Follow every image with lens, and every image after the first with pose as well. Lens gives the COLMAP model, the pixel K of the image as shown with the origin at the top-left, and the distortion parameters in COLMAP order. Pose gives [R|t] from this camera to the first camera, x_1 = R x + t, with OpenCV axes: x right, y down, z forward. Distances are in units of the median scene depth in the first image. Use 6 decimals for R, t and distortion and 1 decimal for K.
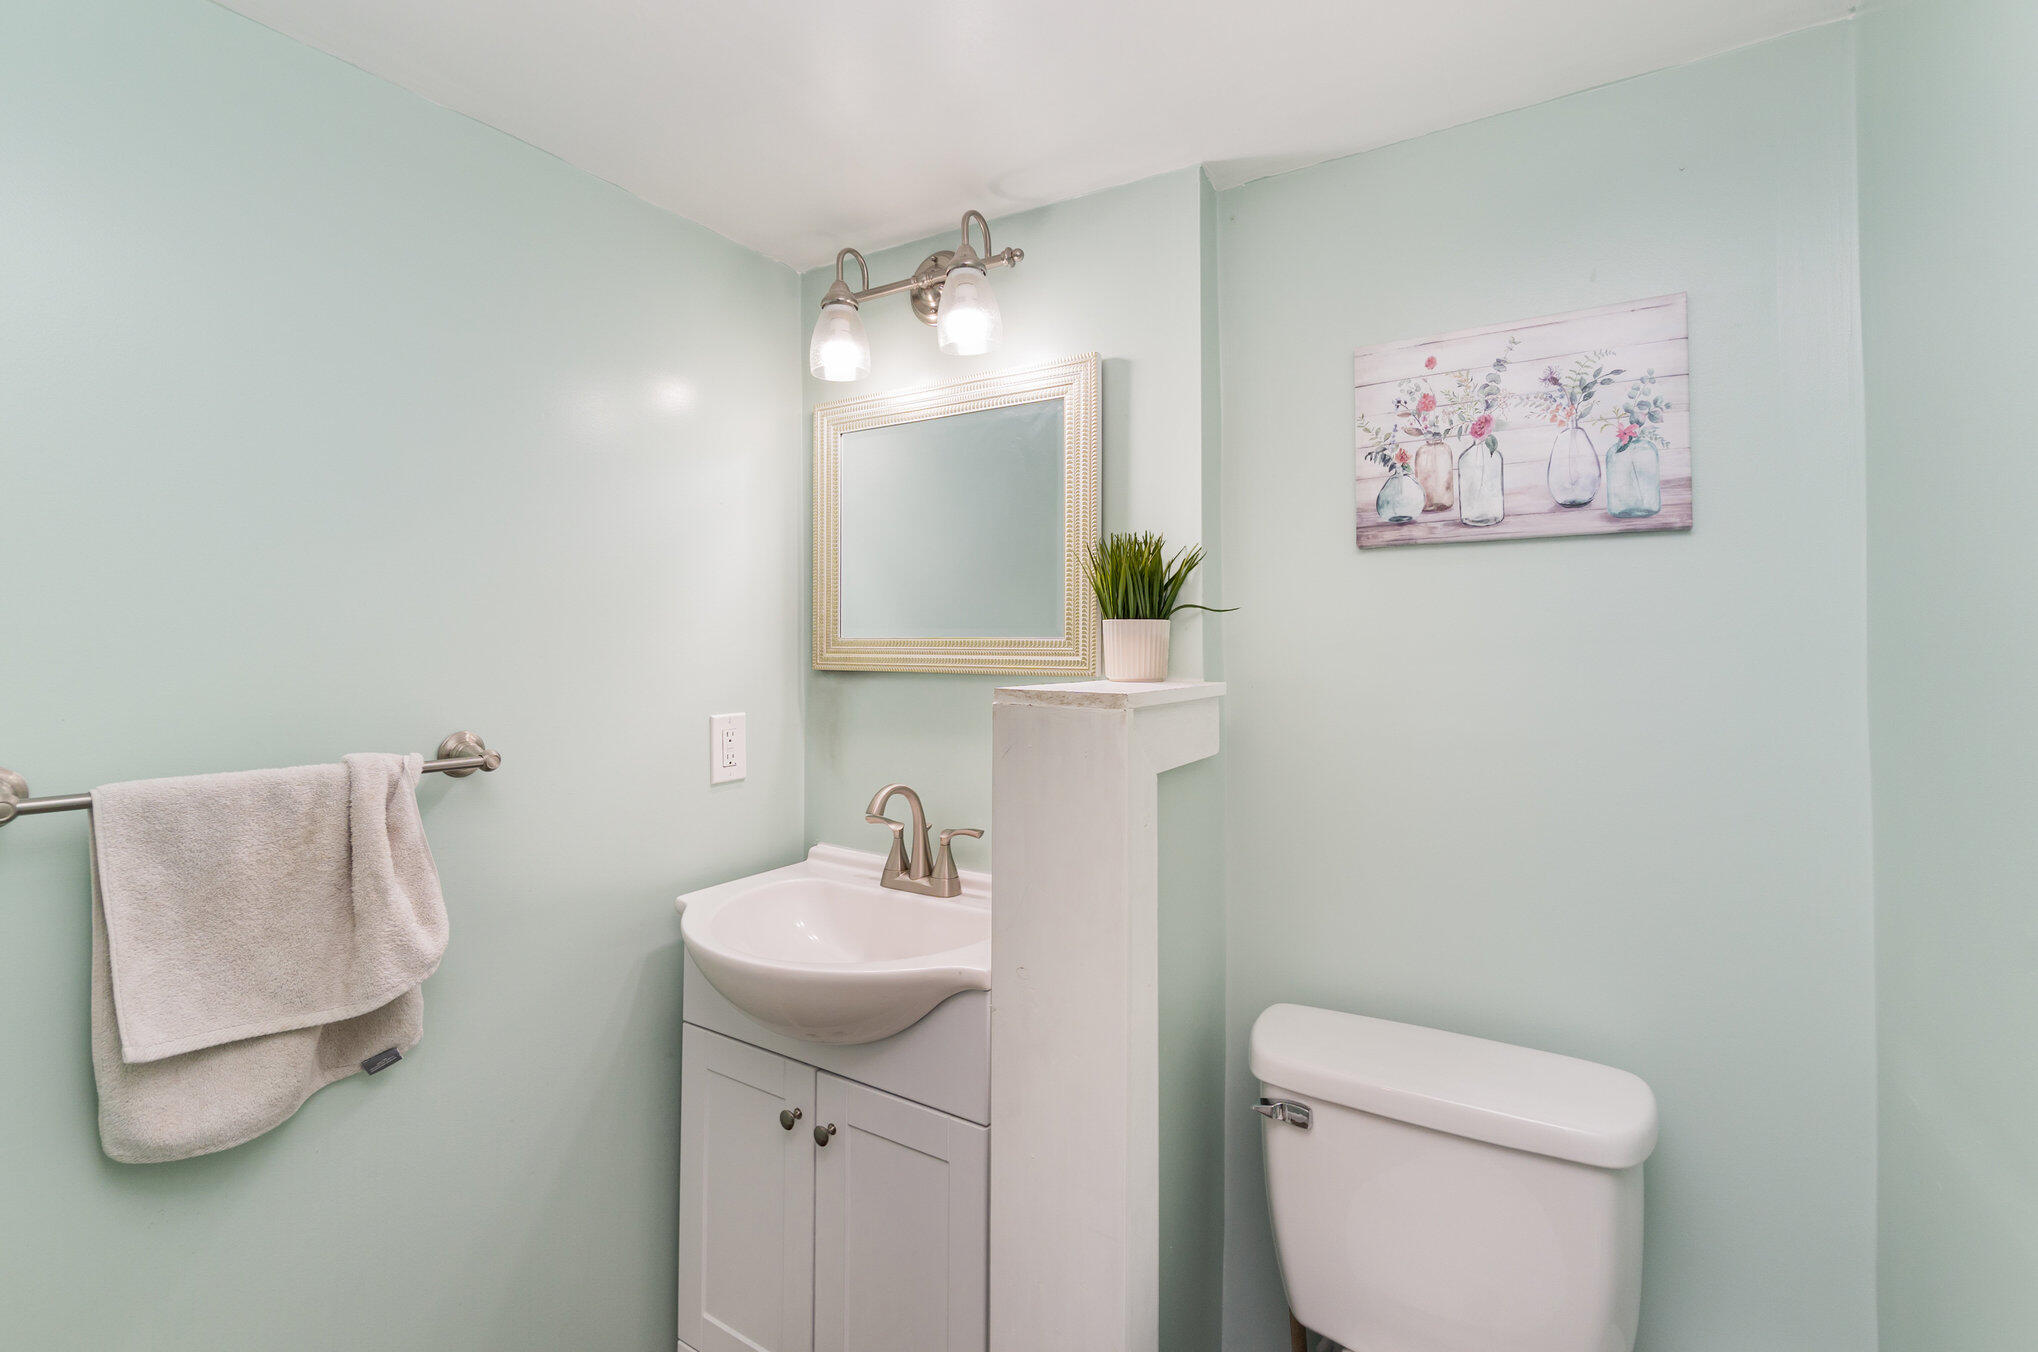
lens RADIAL K [[887.2, 0, 1018.6], [0, 887.2, 667.7], [0, 0, 1]] dist [0.002017, 0.000121]
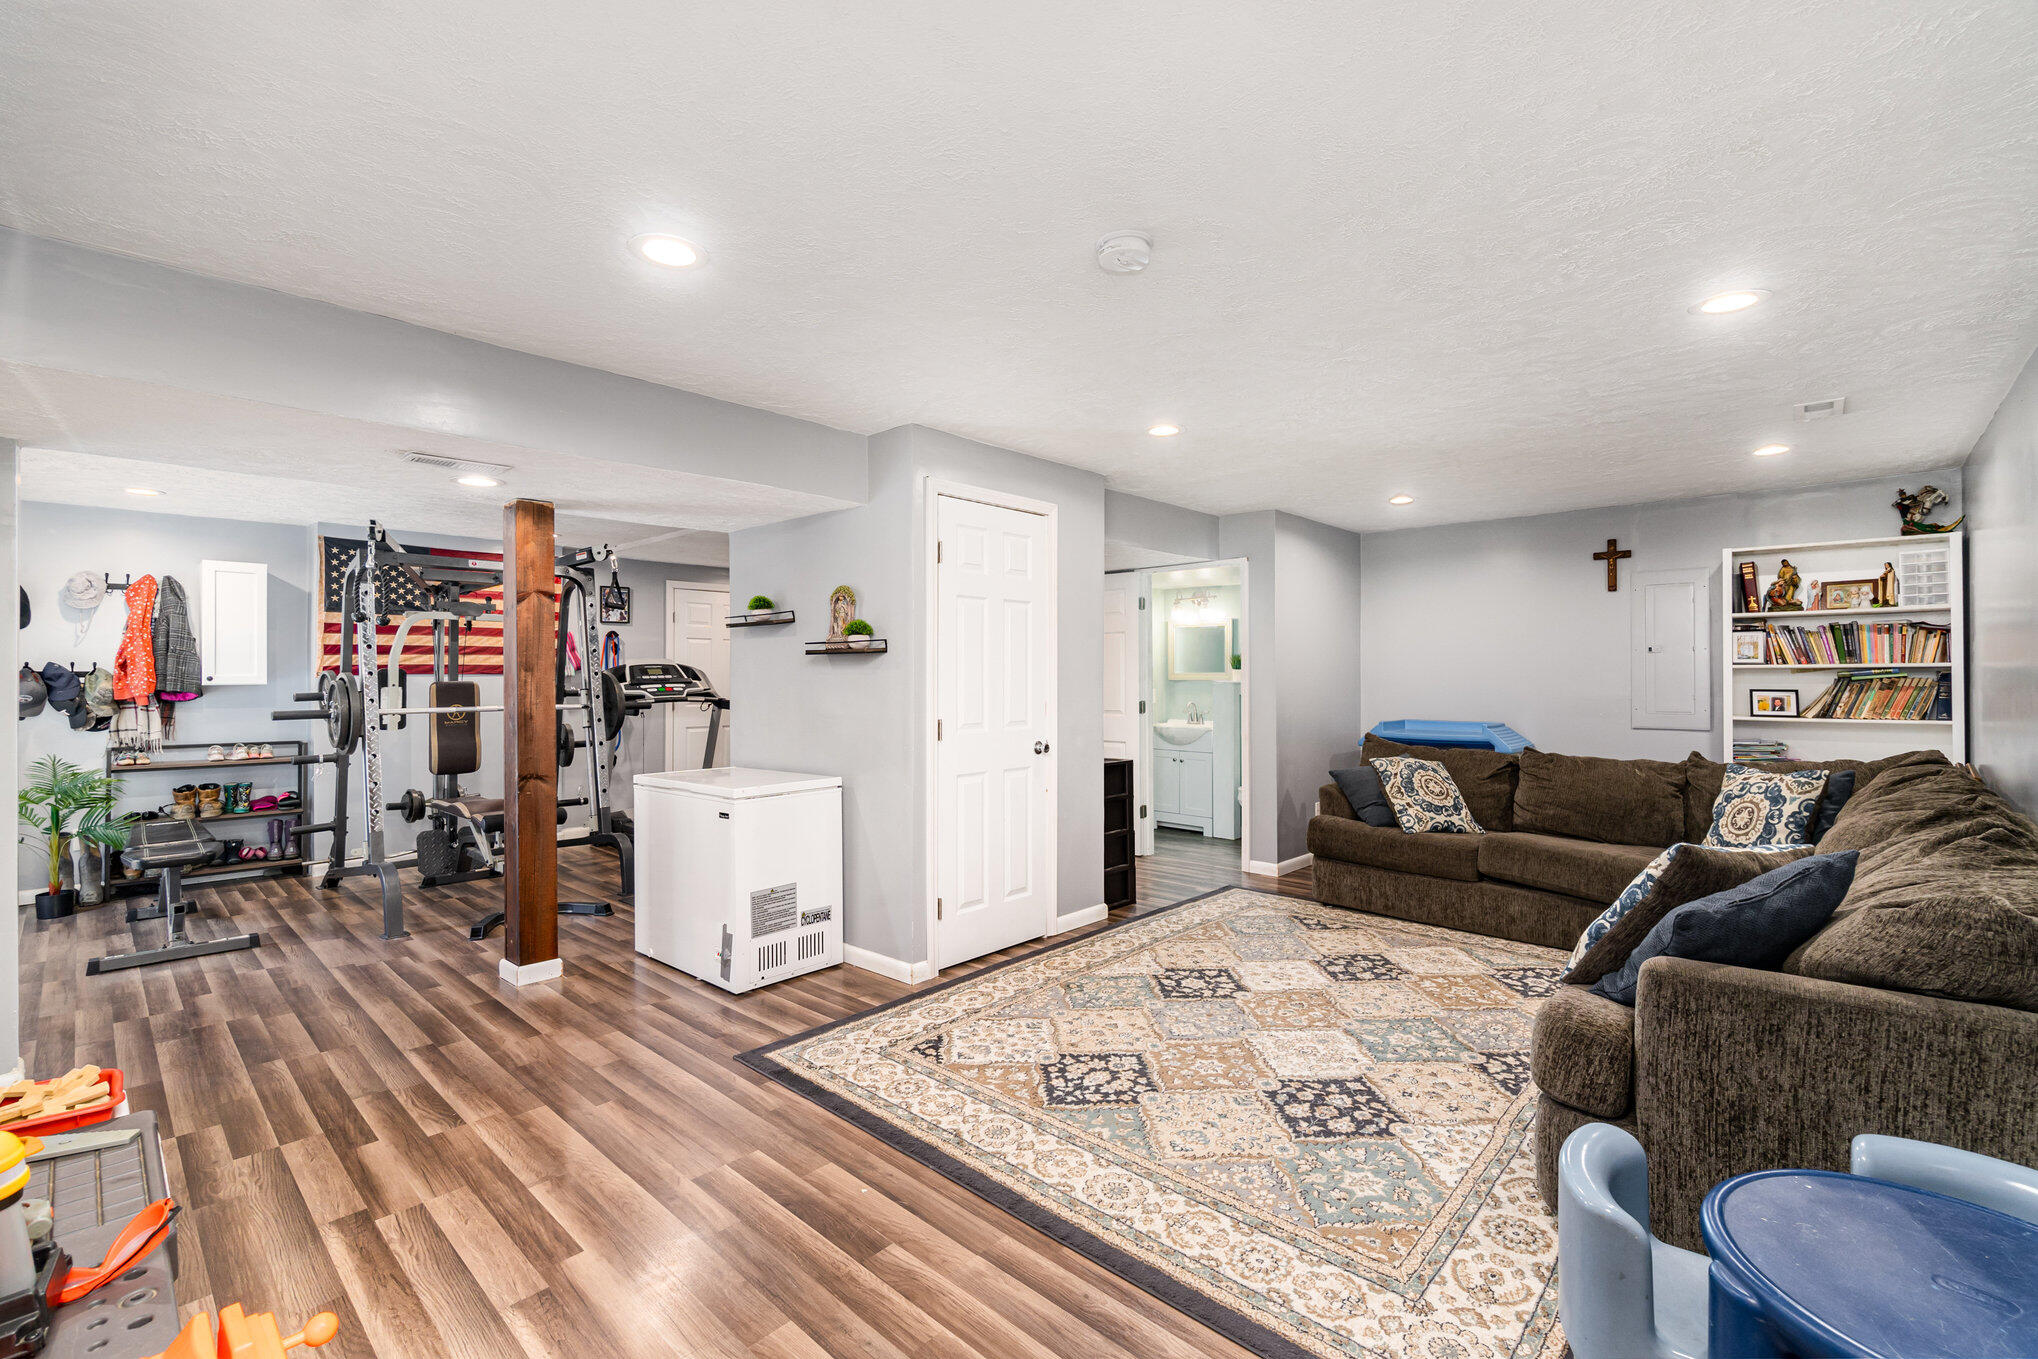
lens RADIAL K [[887.2, 0, 1016.5], [0, 887.2, 679.5], [0, 0, 1]] dist [0.002017, 0.000121]
pose [[0.981620, 0.006283, -0.190742, -0.149619], [-0.007154, 0.999967, -0.003879, 0.024436], [0.190711, 0.005172, 0.981633, -4.140658]]
